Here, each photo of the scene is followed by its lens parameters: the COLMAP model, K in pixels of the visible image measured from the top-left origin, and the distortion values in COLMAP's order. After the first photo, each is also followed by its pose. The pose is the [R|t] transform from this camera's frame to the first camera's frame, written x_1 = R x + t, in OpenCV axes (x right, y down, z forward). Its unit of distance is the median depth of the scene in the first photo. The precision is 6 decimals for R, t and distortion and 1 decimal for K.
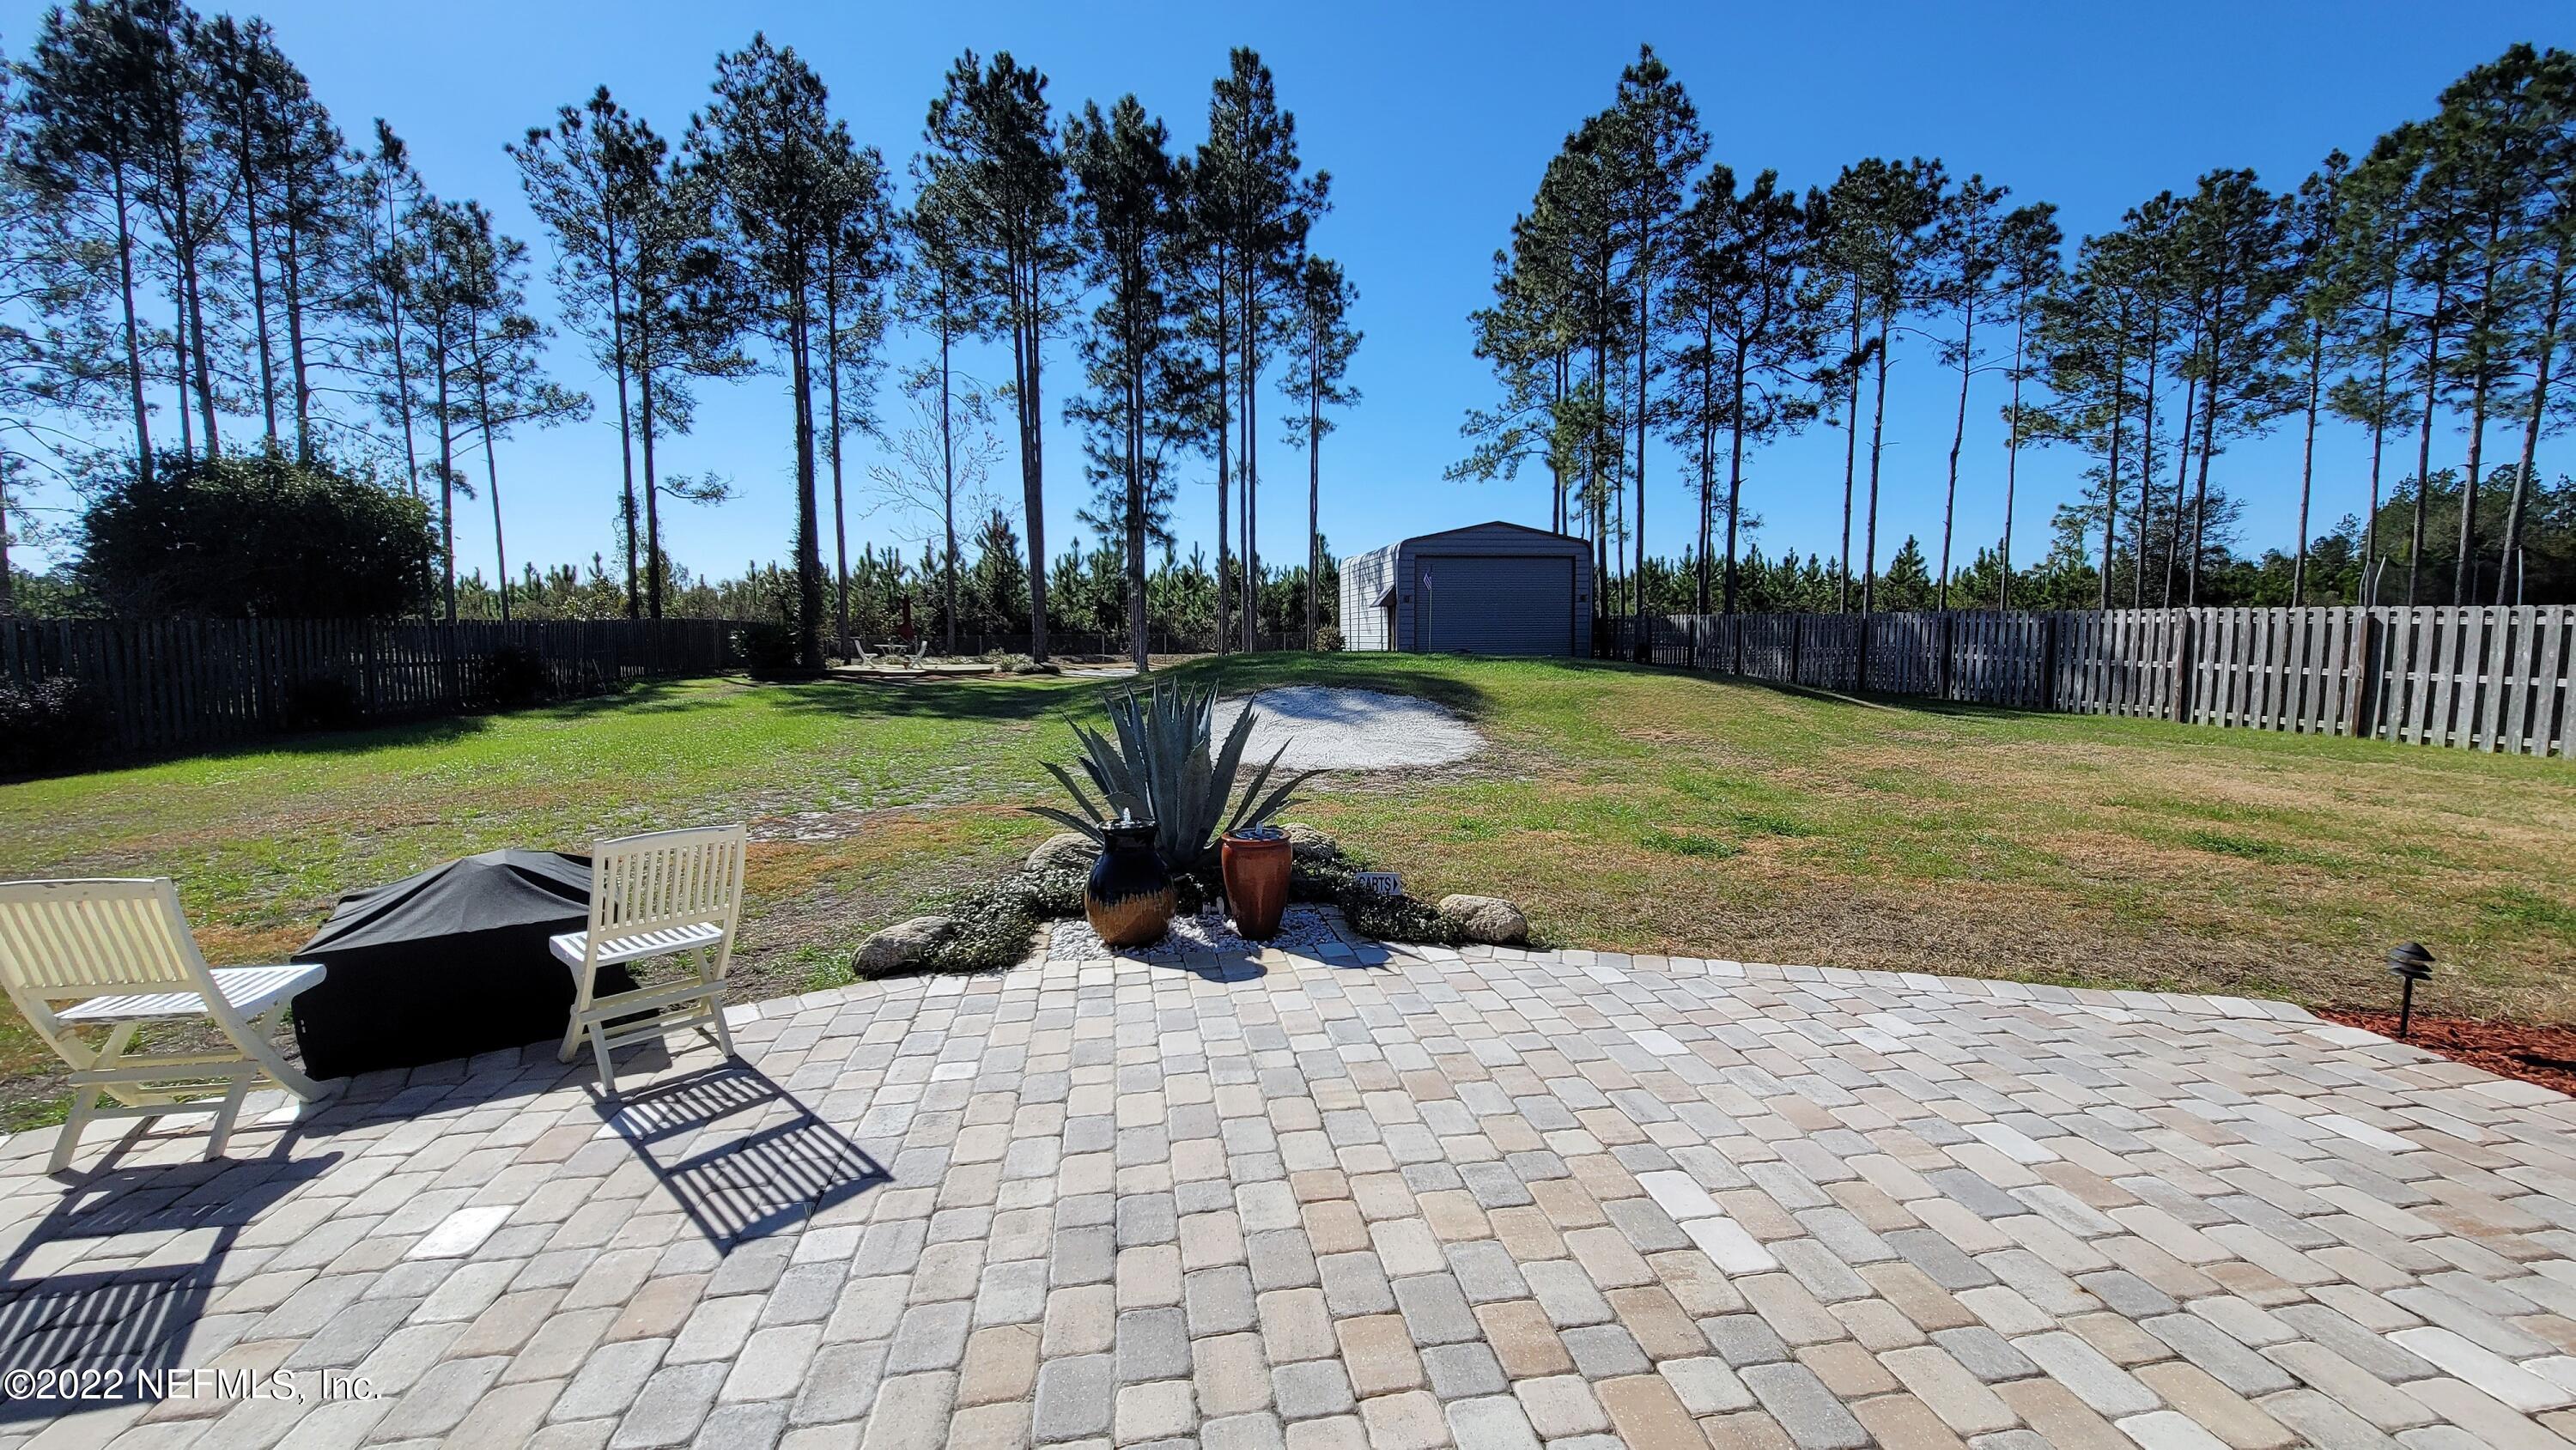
lens RADIAL K [[1042.6, 0, 1288.3], [0, 1042.6, 720.5], [0, 0, 1]] dist [-0.002303, -0.000160]
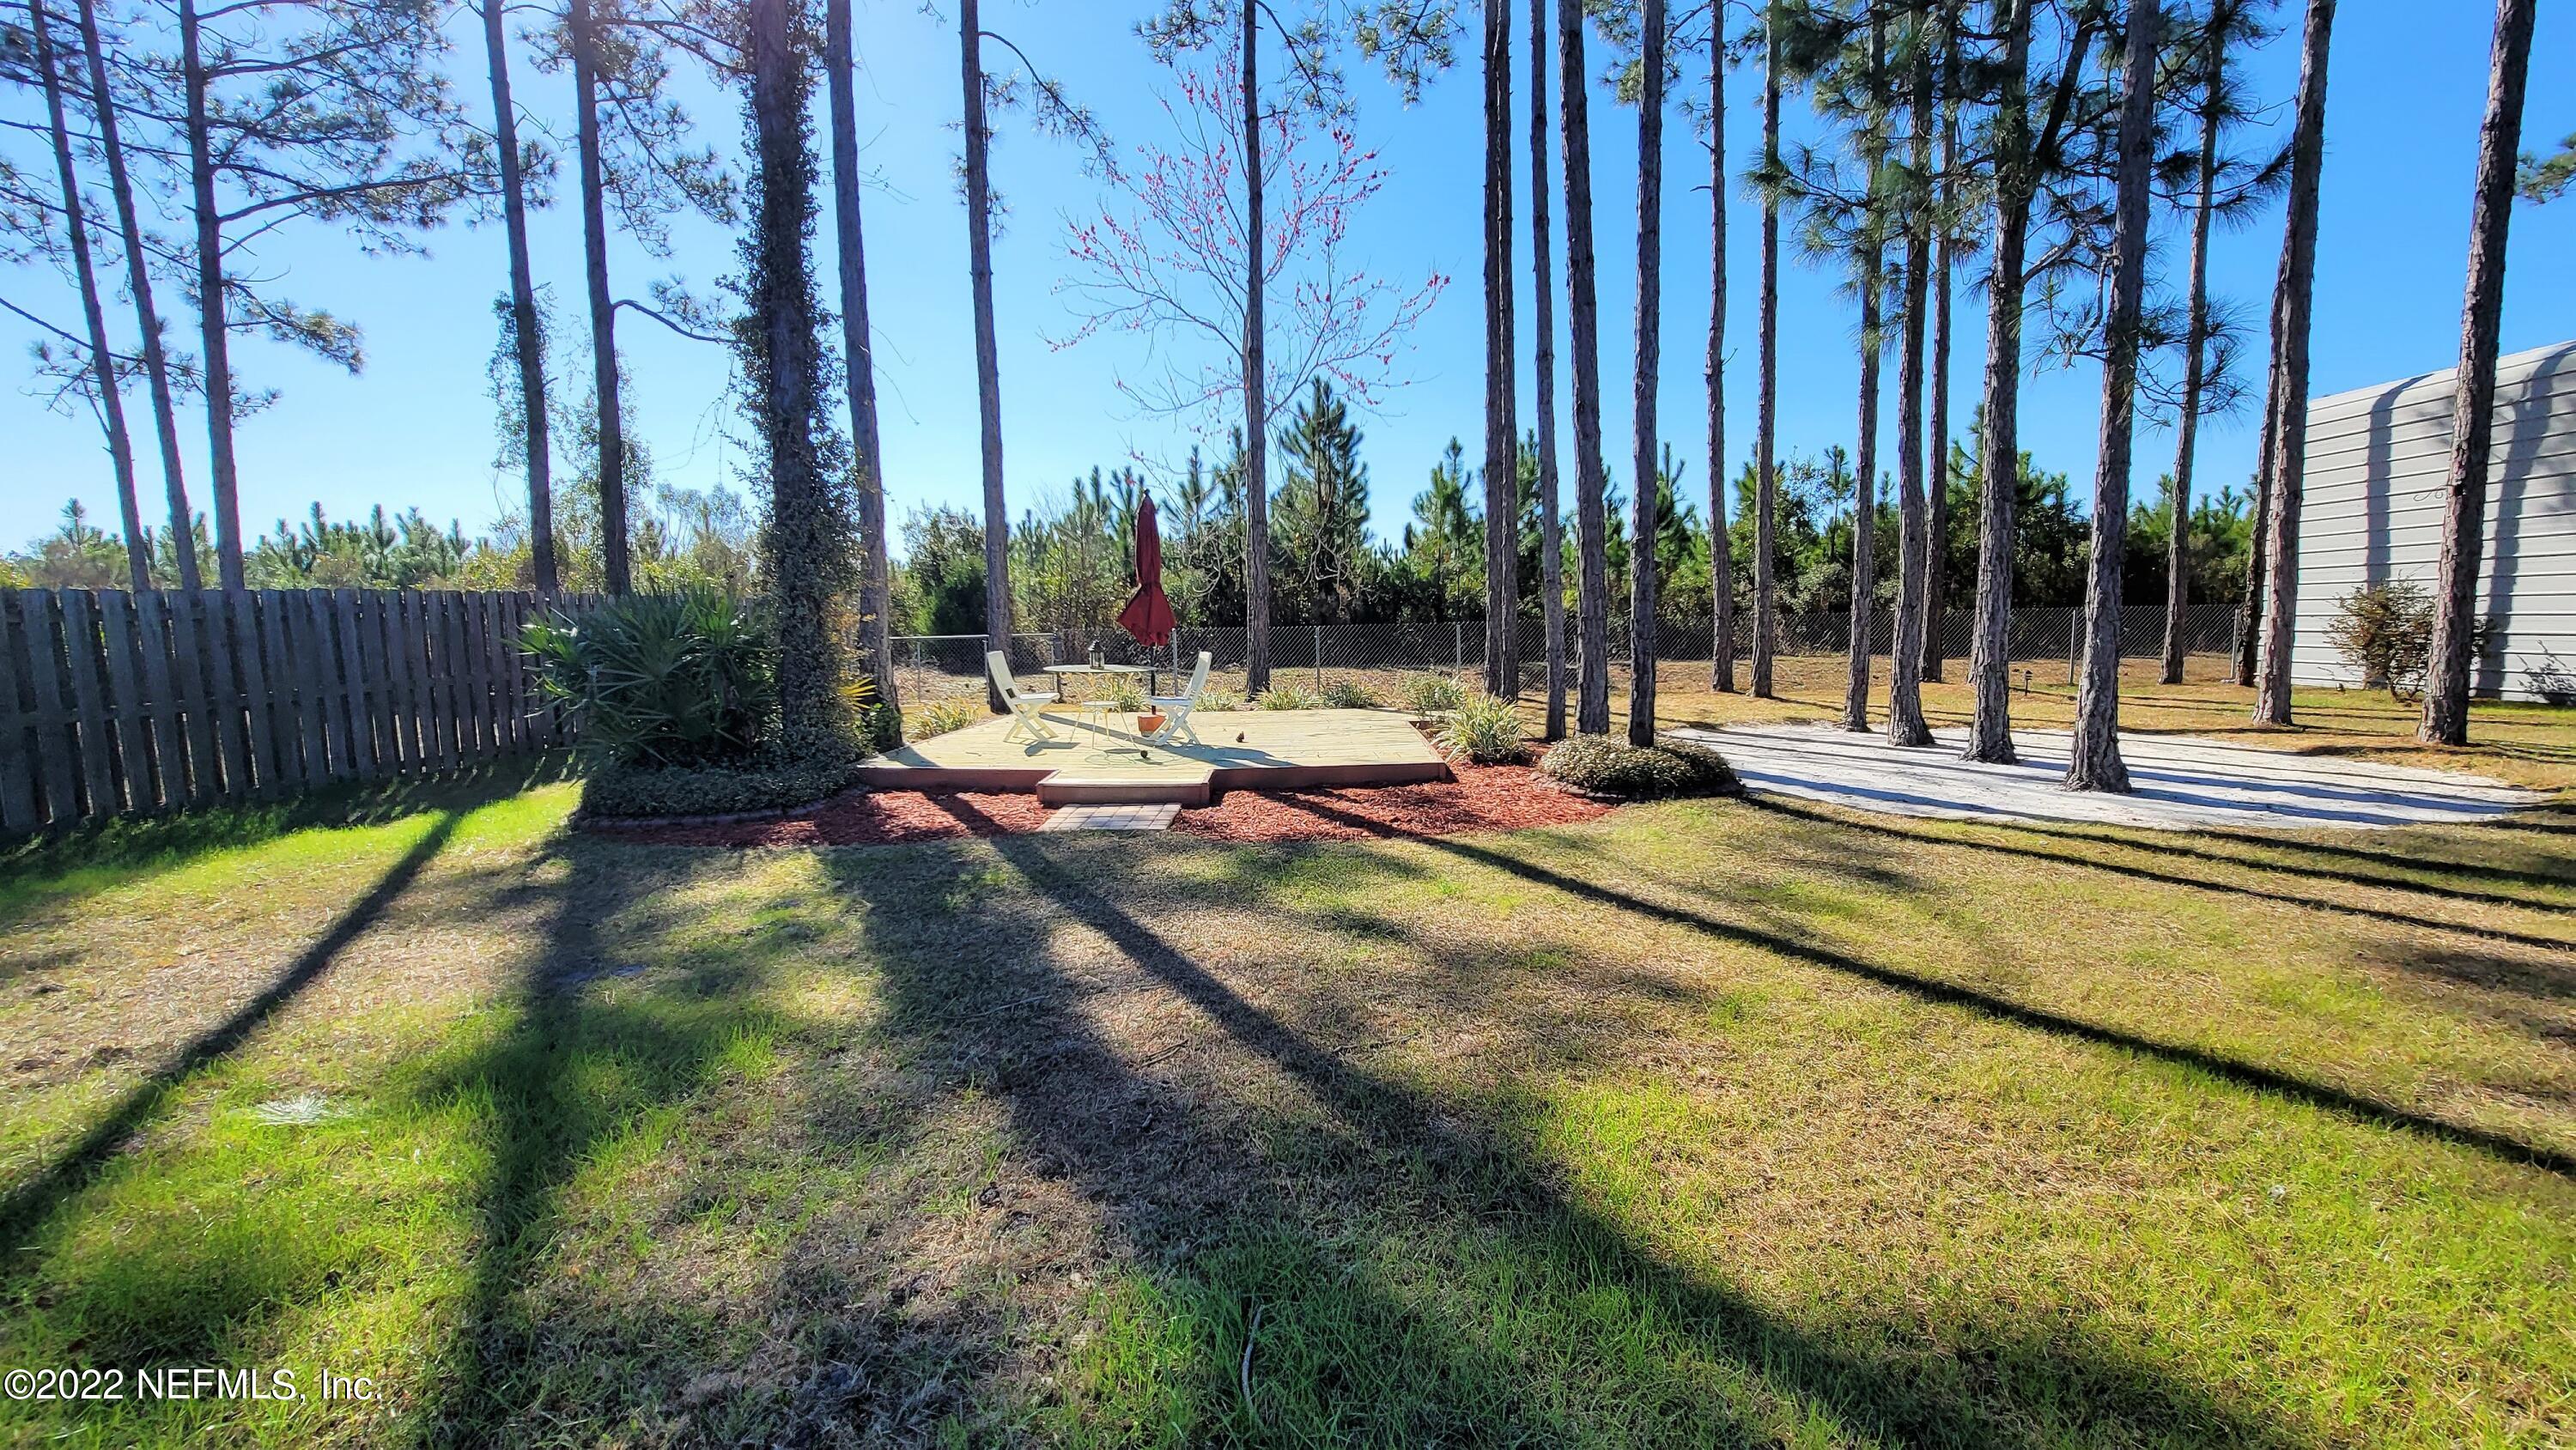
lens RADIAL K [[1042.6, 0, 1288.3], [0, 1042.6, 720.5], [0, 0, 1]] dist [-0.002303, -0.000160]
pose [[0.973501, 0.011853, -0.228377, -0.250363], [-0.007655, 0.999785, 0.019262, -0.062050], [0.228556, -0.017003, 0.973382, 0.699835]]
